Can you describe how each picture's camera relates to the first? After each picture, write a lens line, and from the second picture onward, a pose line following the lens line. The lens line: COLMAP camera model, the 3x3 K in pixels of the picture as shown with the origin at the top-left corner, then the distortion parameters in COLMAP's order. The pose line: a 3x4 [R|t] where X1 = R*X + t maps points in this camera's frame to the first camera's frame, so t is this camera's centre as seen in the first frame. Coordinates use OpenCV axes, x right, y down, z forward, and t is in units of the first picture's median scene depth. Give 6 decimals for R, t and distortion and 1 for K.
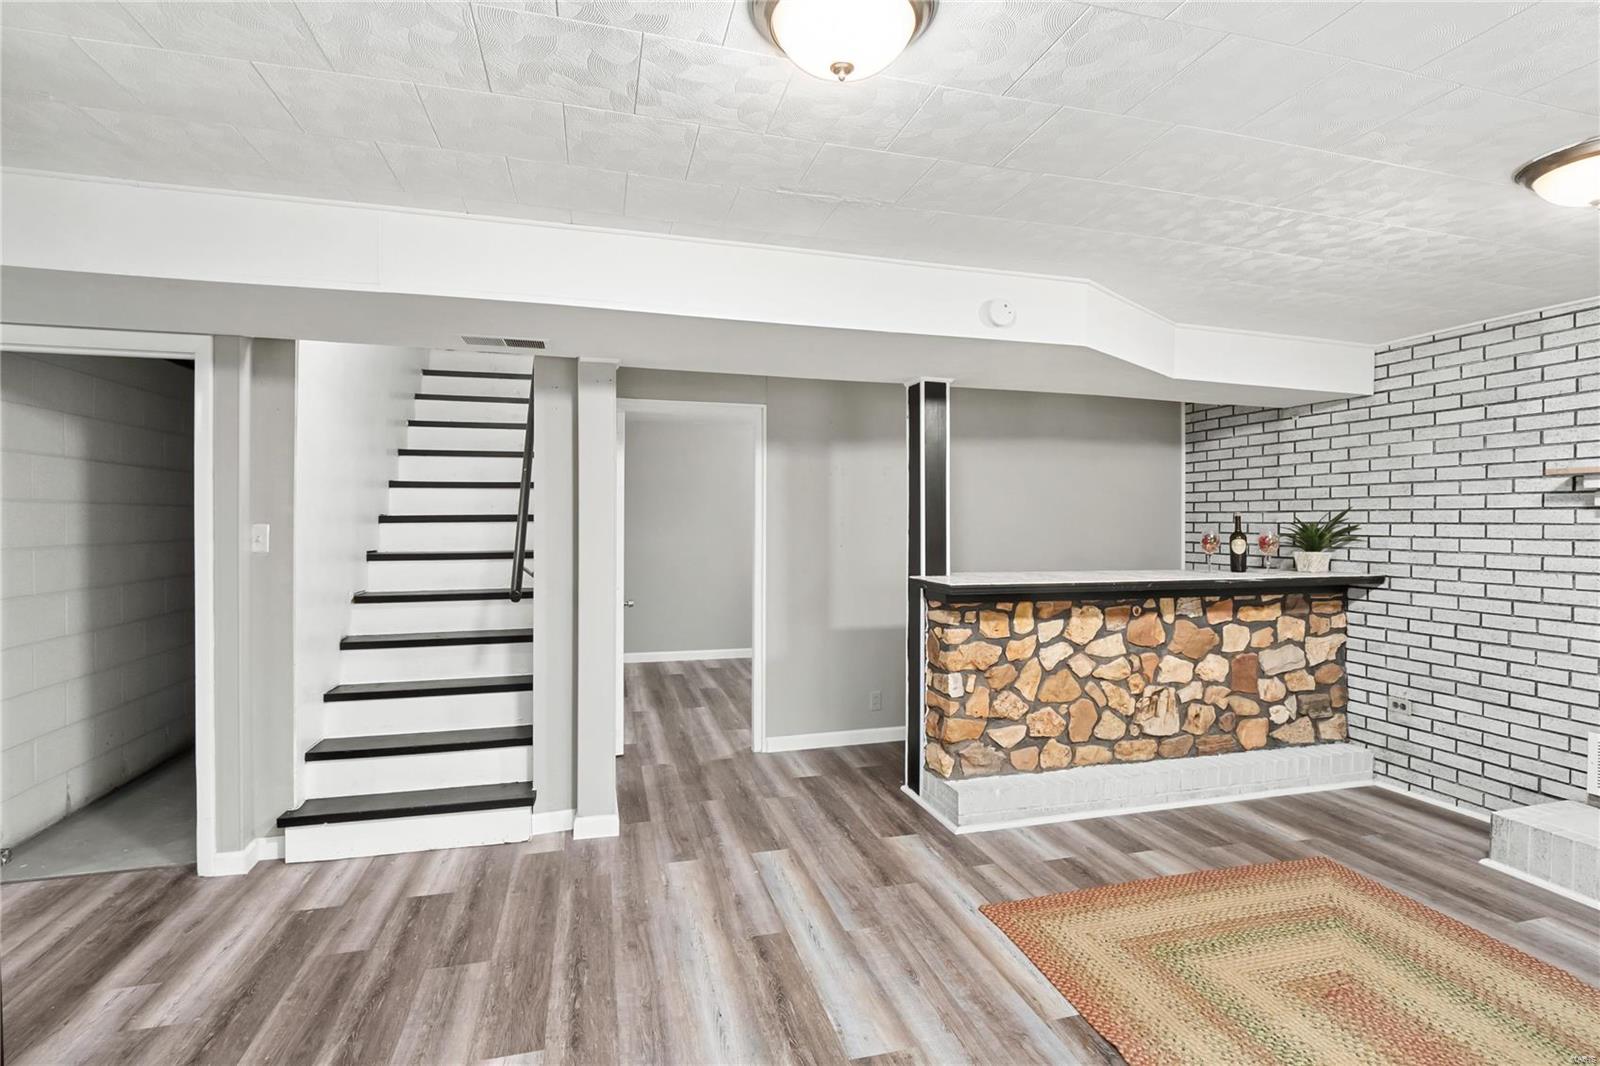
lens RADIAL K [[751.3, 0, 800.1], [0, 751.3, 527.2], [0, 0, 1]] dist [-0.016852, -0.000360]
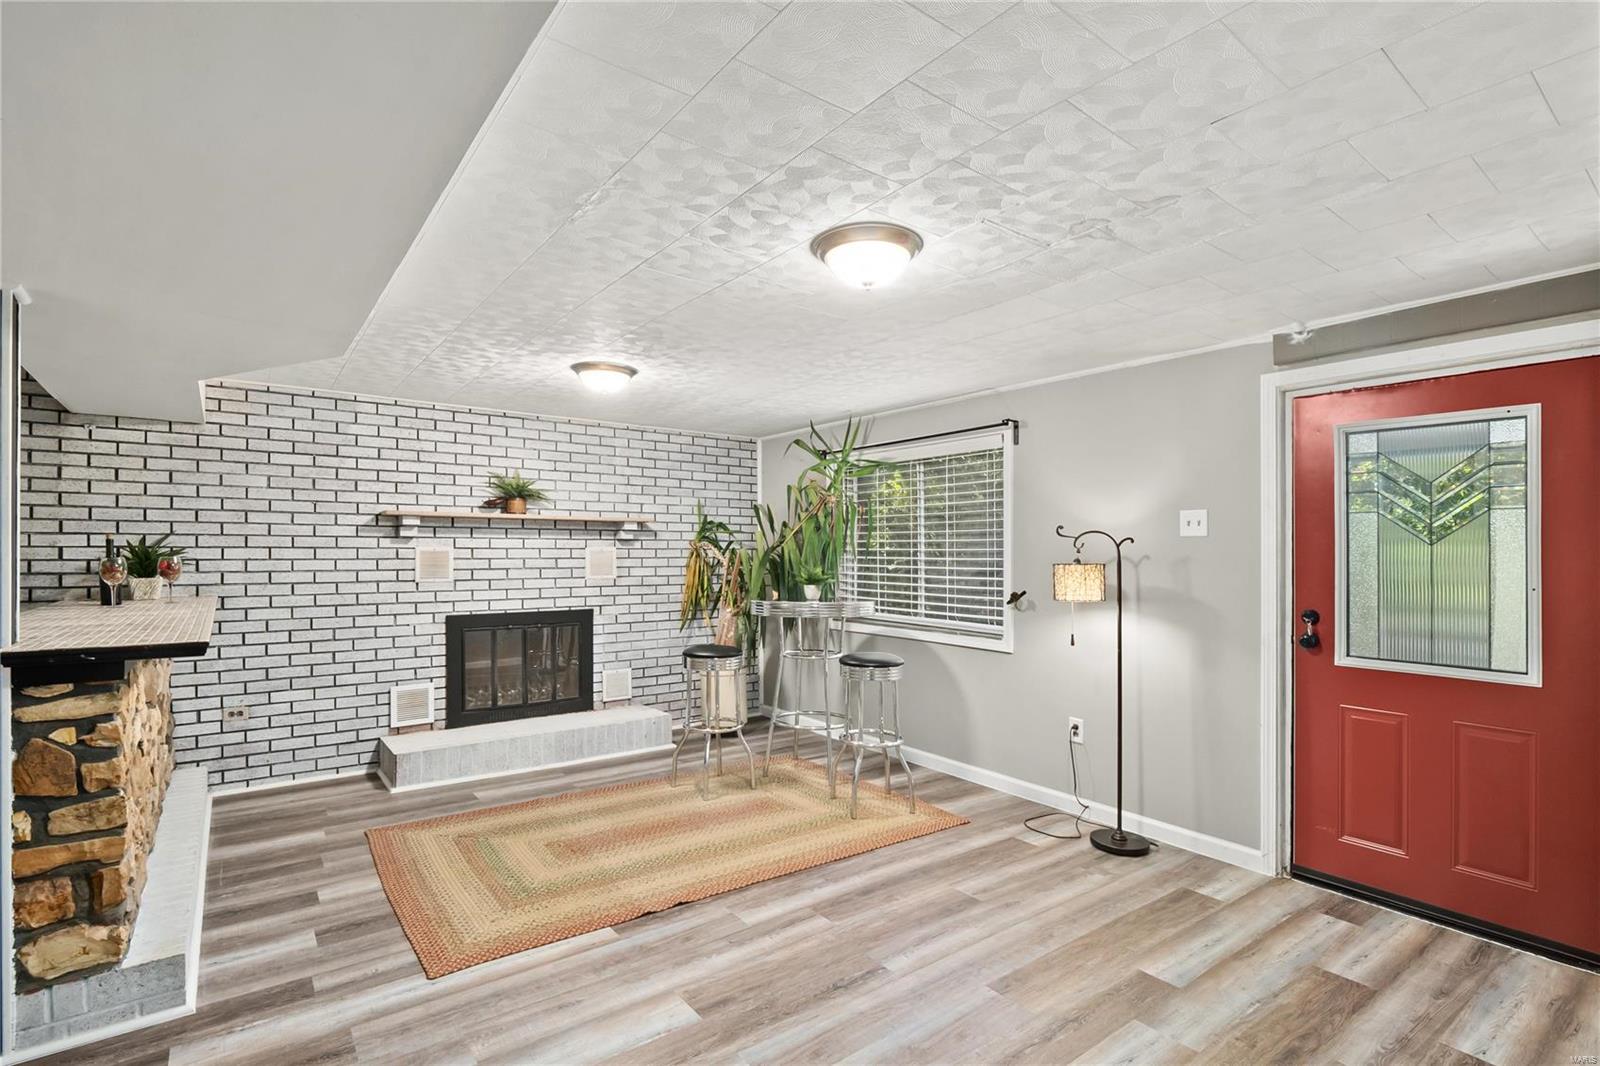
lens RADIAL K [[751.3, 0, 797.4], [0, 751.3, 541.8], [0, 0, 1]] dist [-0.016852, -0.000360]
pose [[-0.362791, 0.004197, 0.931861, -0.638027], [0.002367, 0.999991, -0.003582, -0.009515], [-0.931867, 0.000906, -0.362798, 0.770273]]
